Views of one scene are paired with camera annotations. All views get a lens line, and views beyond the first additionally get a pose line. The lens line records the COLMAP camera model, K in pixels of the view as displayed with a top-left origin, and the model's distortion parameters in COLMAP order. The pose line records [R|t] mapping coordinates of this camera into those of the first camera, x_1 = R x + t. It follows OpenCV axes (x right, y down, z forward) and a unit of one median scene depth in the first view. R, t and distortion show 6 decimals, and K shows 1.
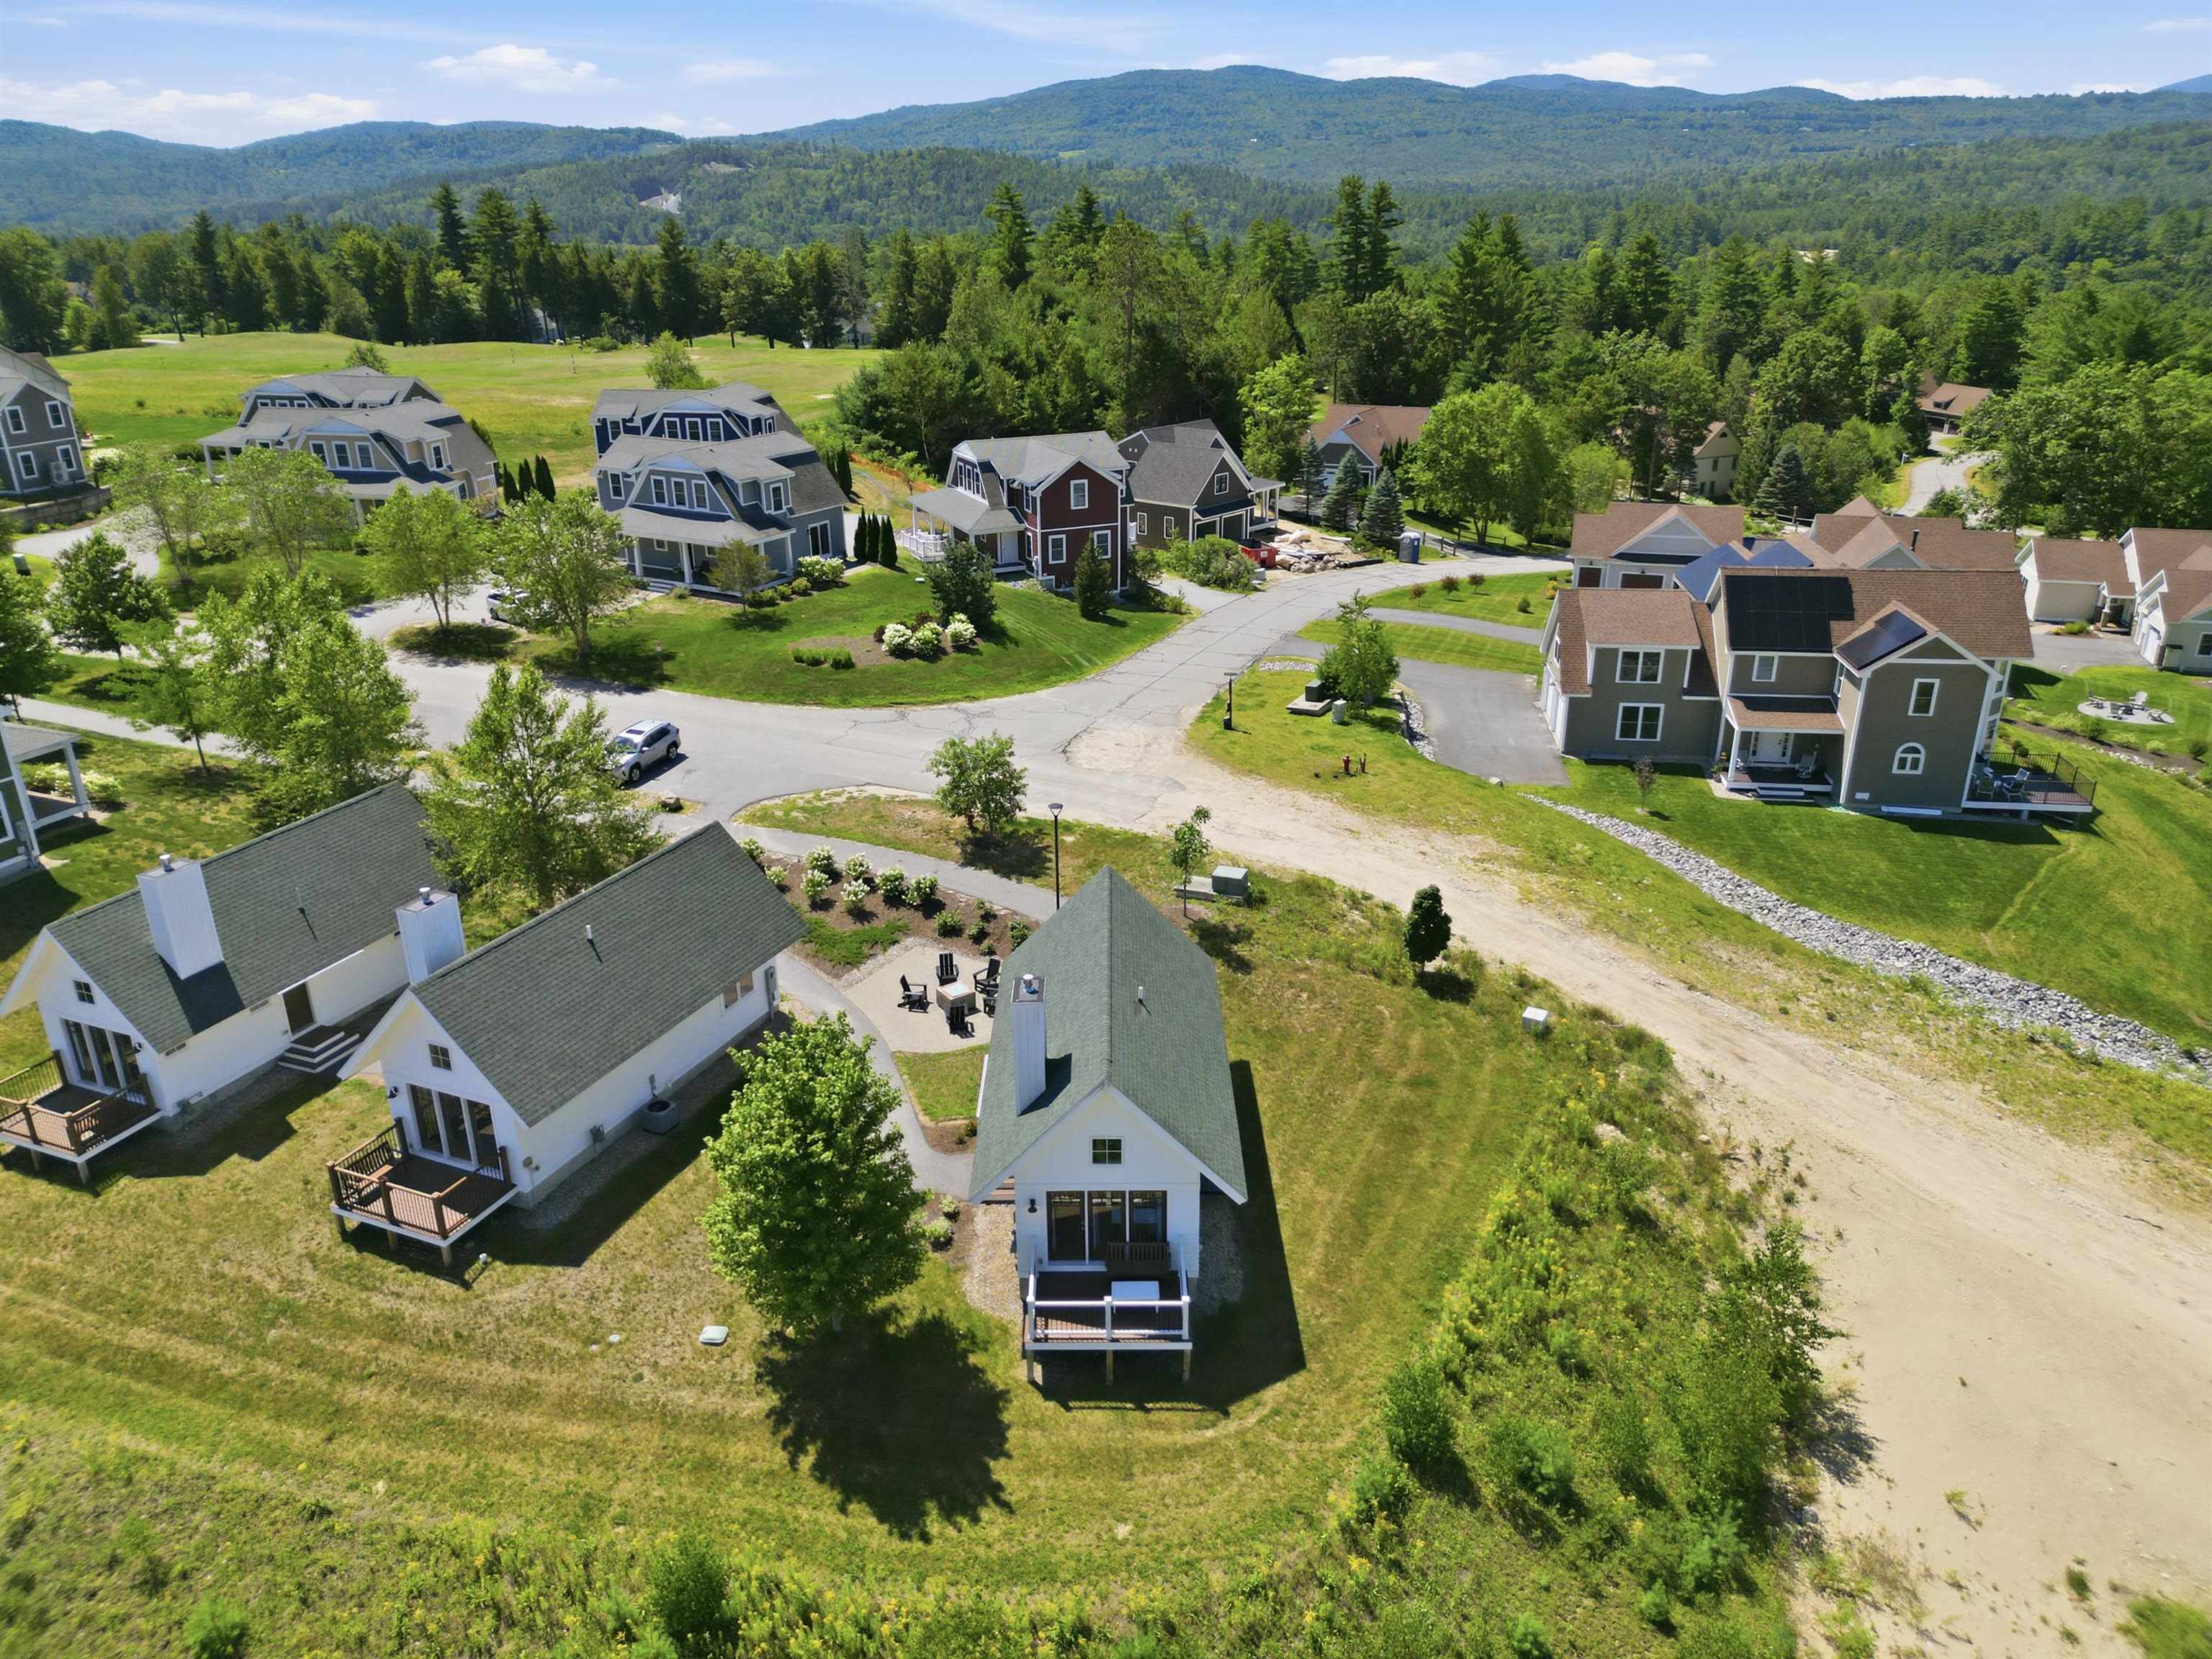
lens RADIAL K [[1541.9, 0, 1102.1], [0, 1541.9, 836.7], [0, 0, 1]] dist [0.048007, -0.047999]
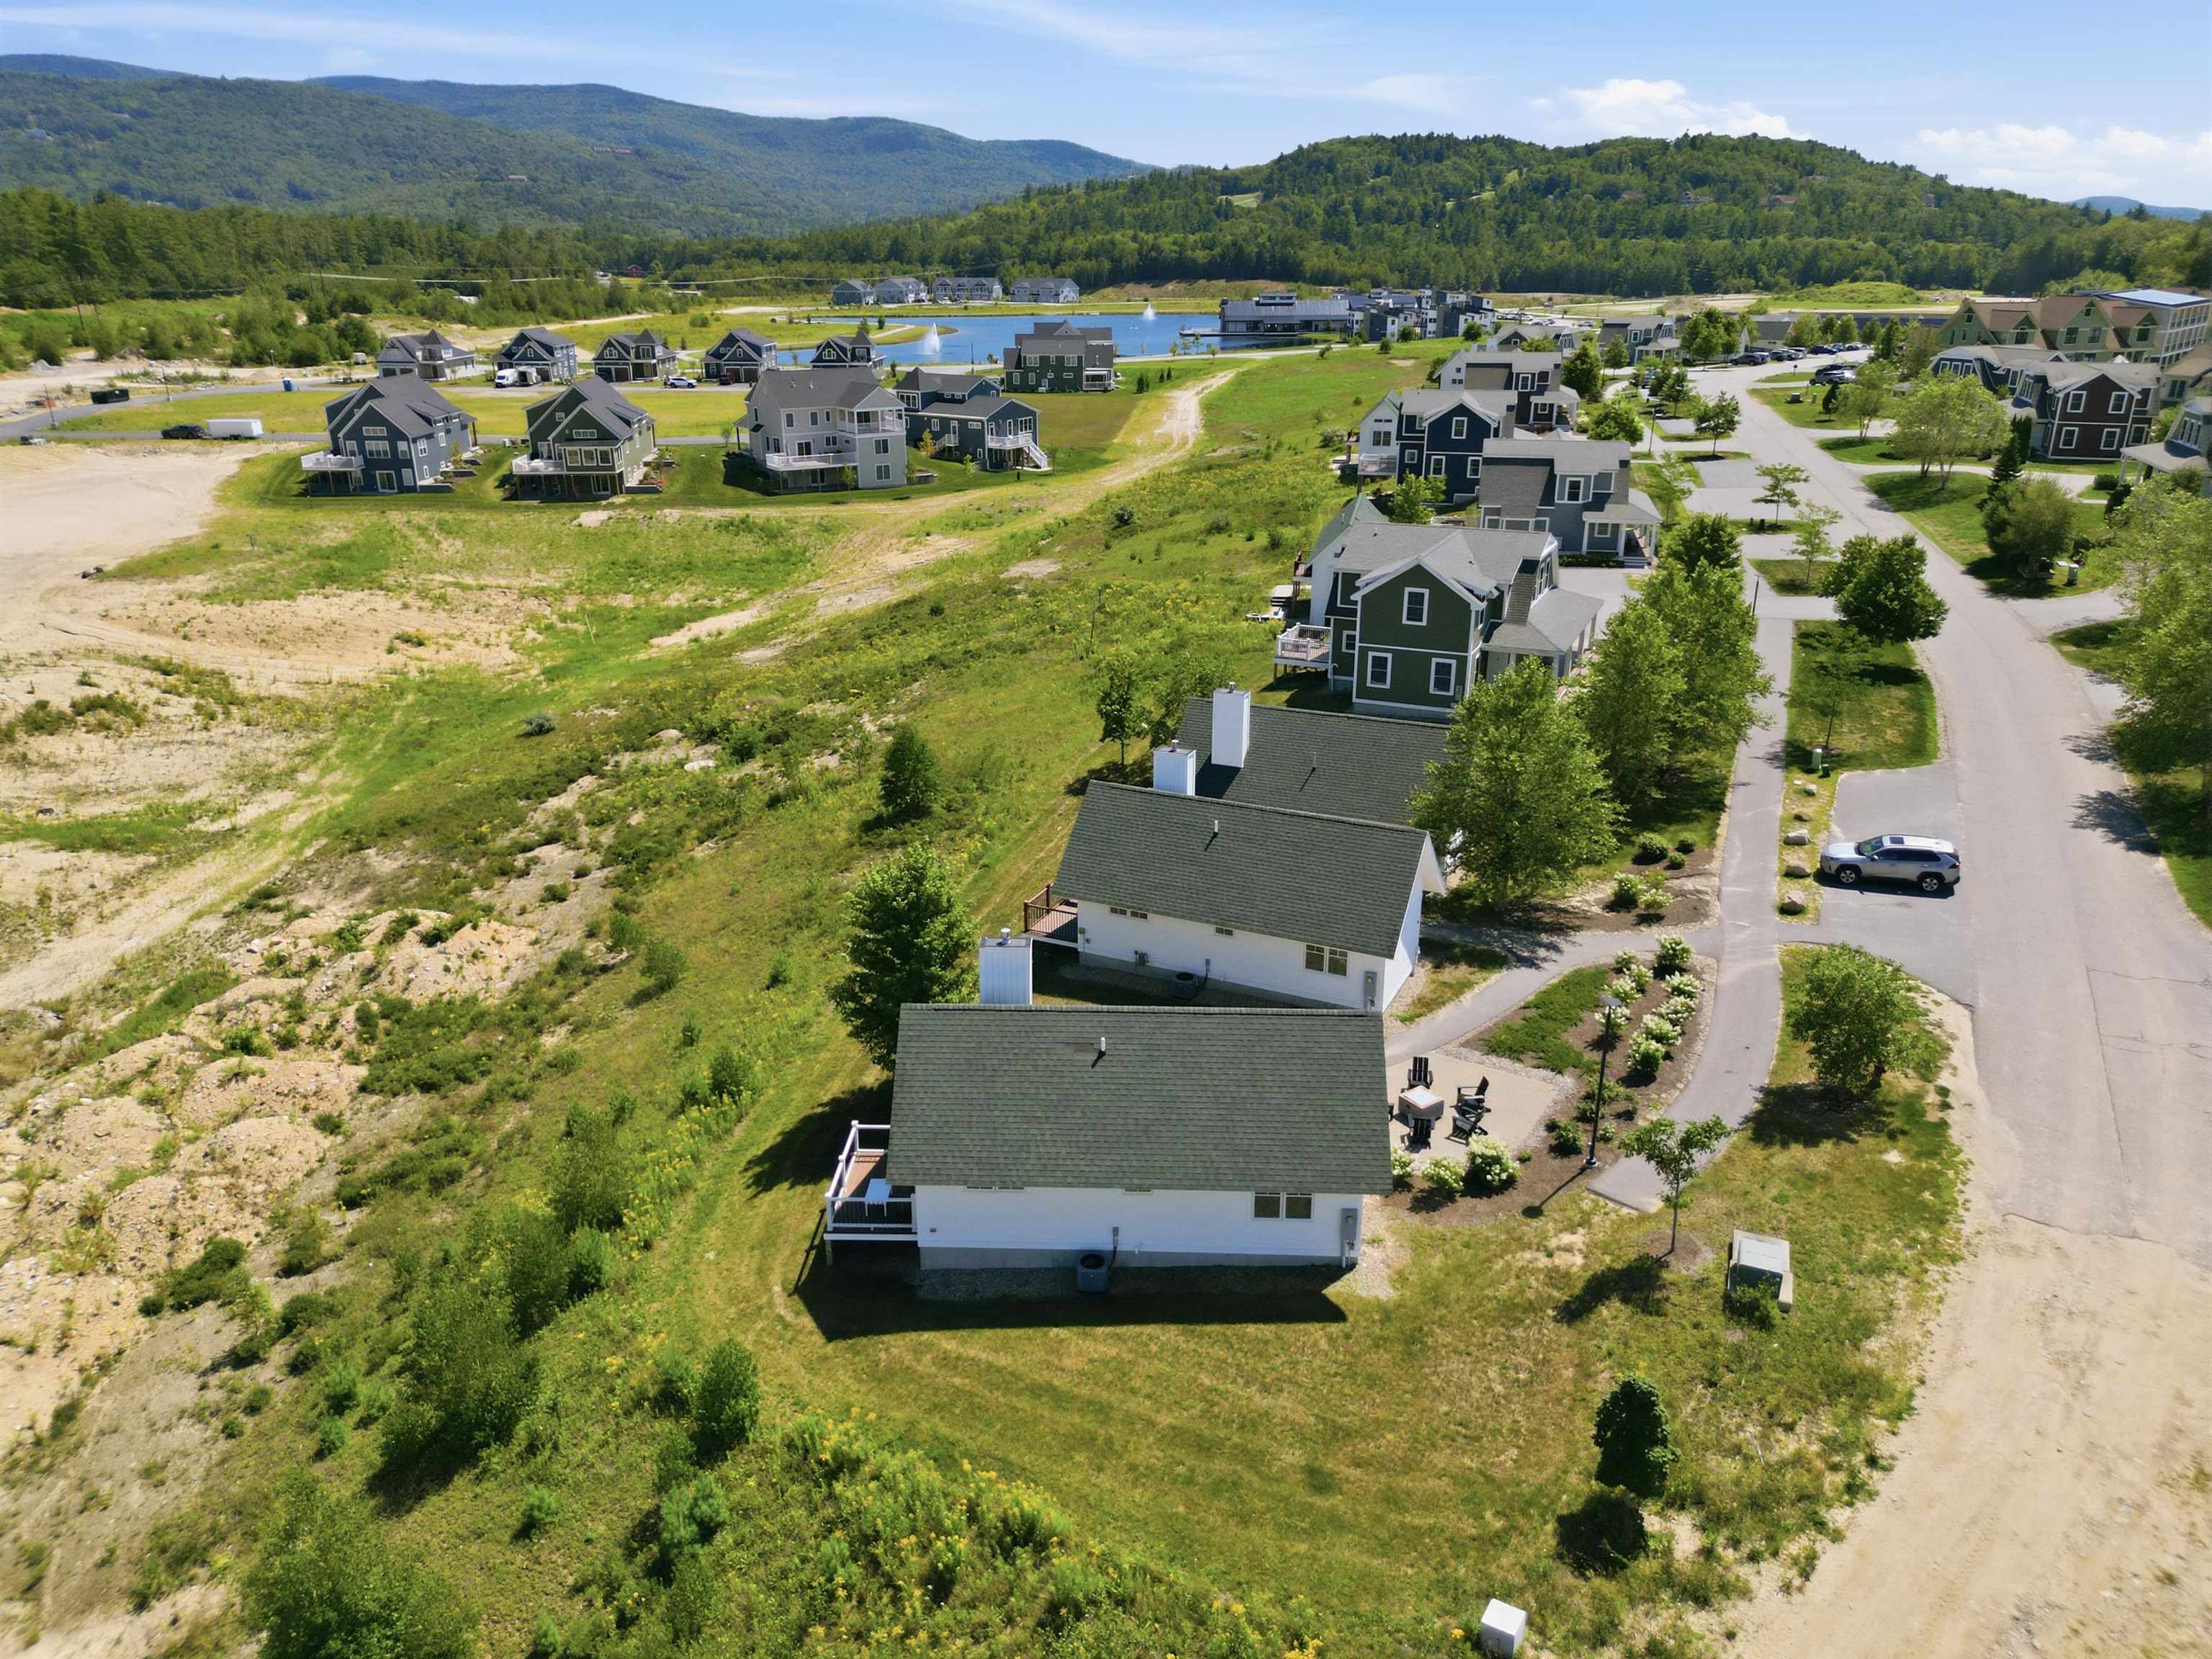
lens RADIAL K [[1548.1, 0, 1106.0], [0, 1548.1, 829.5], [0, 0, 1]] dist [0.059787, -0.055691]
pose [[-0.026574, 0.358769, -0.933048, 0.484358], [-0.375732, 0.861353, 0.341902, -0.190932], [0.926347, 0.359662, 0.111911, 0.456517]]
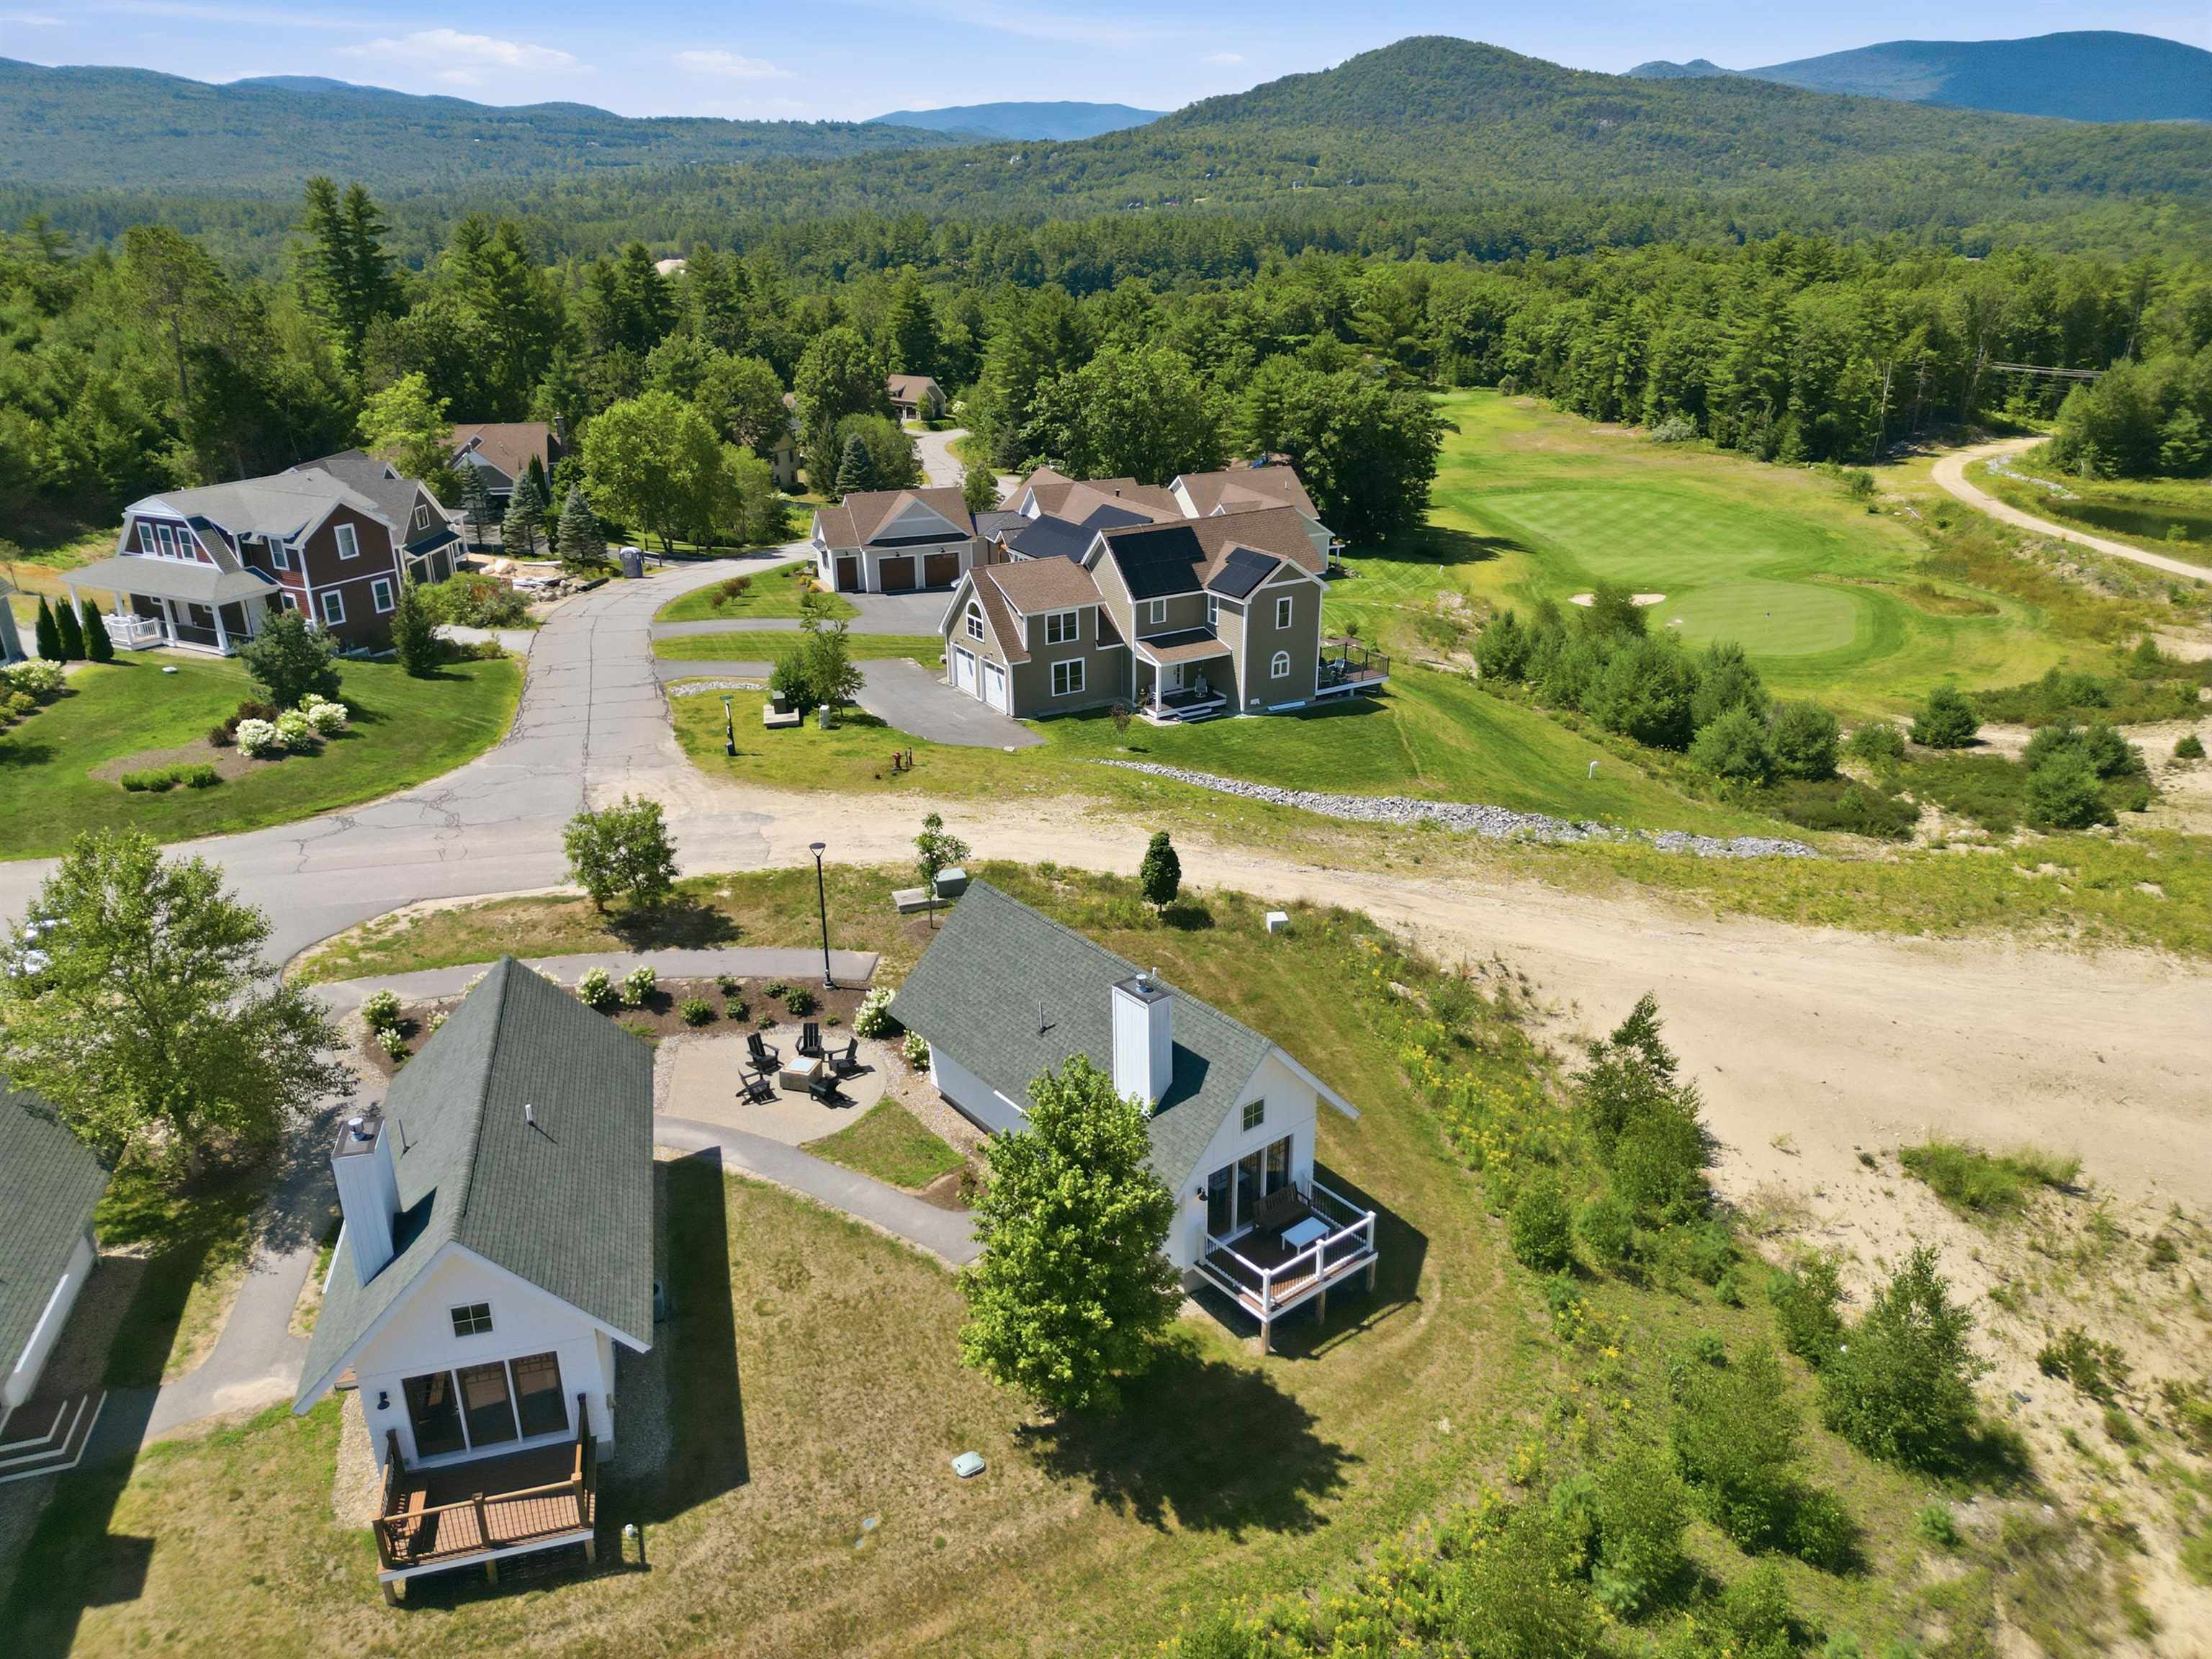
lens RADIAL K [[1541.9, 0, 1102.1], [0, 1541.9, 836.7], [0, 0, 1]] dist [0.048007, -0.047999]
pose [[0.775495, -0.232642, 0.586928, -0.314158], [0.236080, 0.969049, 0.072178, -0.036889], [-0.585554, 0.082589, 0.806415, 0.103520]]
